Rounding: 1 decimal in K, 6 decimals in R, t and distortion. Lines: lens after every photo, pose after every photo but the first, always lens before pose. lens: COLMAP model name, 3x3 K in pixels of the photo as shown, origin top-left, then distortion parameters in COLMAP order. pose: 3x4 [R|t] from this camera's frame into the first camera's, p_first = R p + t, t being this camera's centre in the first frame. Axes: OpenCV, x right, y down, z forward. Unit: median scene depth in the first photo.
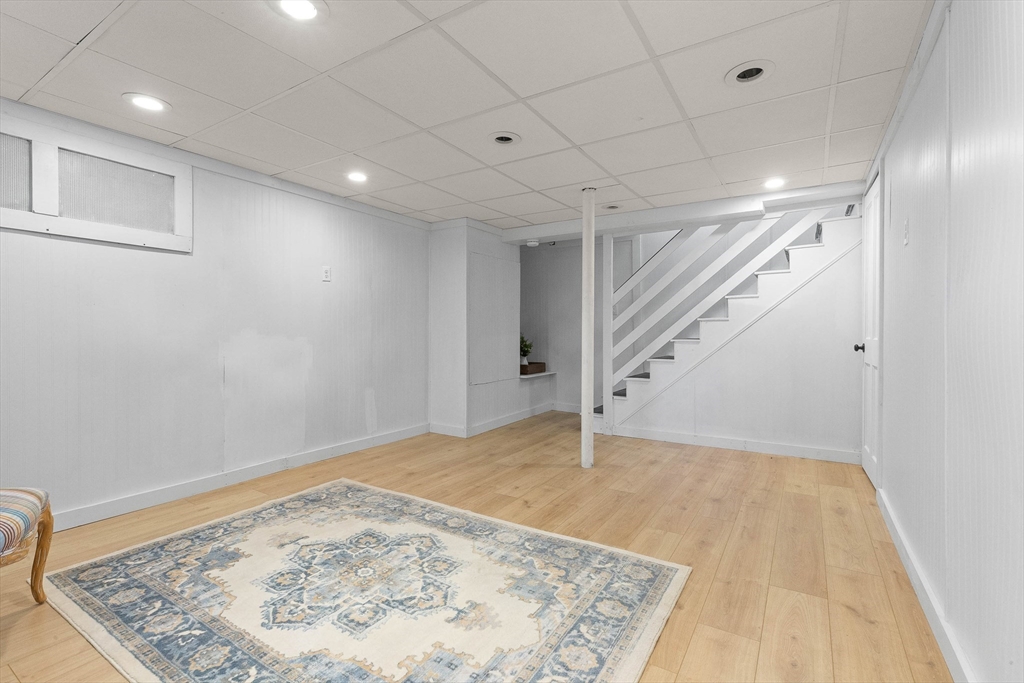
lens RADIAL K [[473.1, 0, 511.7], [0, 473.1, 340.6], [0, 0, 1]] dist [0.009256, -0.000293]
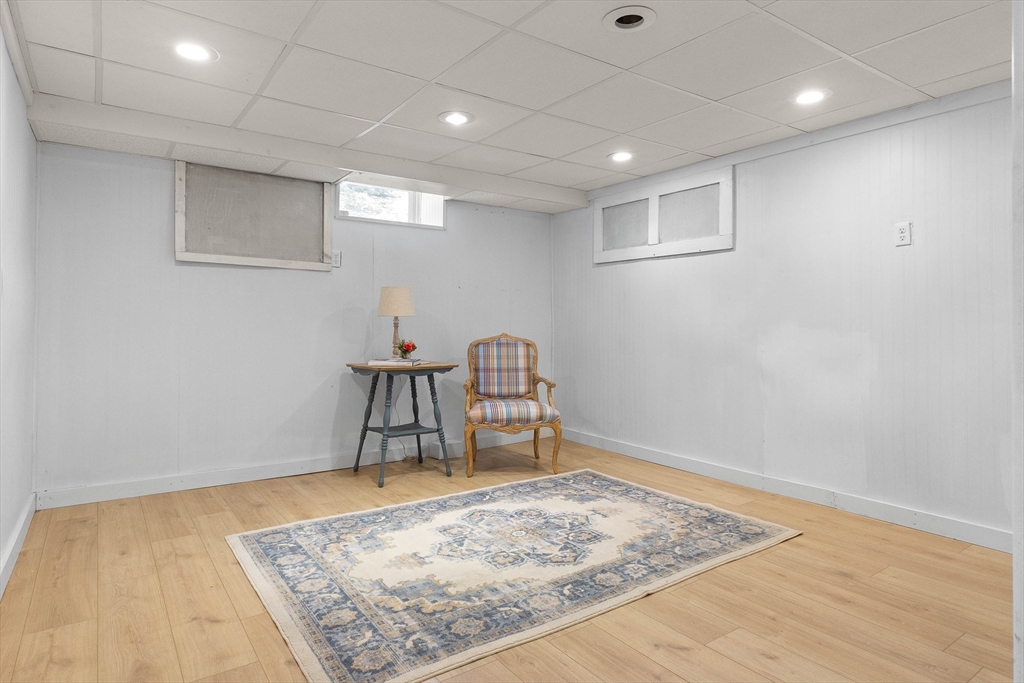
lens RADIAL K [[581.7, 0, 513.9], [0, 581.7, 331.9], [0, 0, 1]] dist [0.007609, 0.000440]
pose [[-0.386253, 0.009848, -0.922340, 0.888535], [-0.021105, 0.999587, 0.019511, -0.022619], [0.922152, 0.027003, -0.385885, 1.367630]]
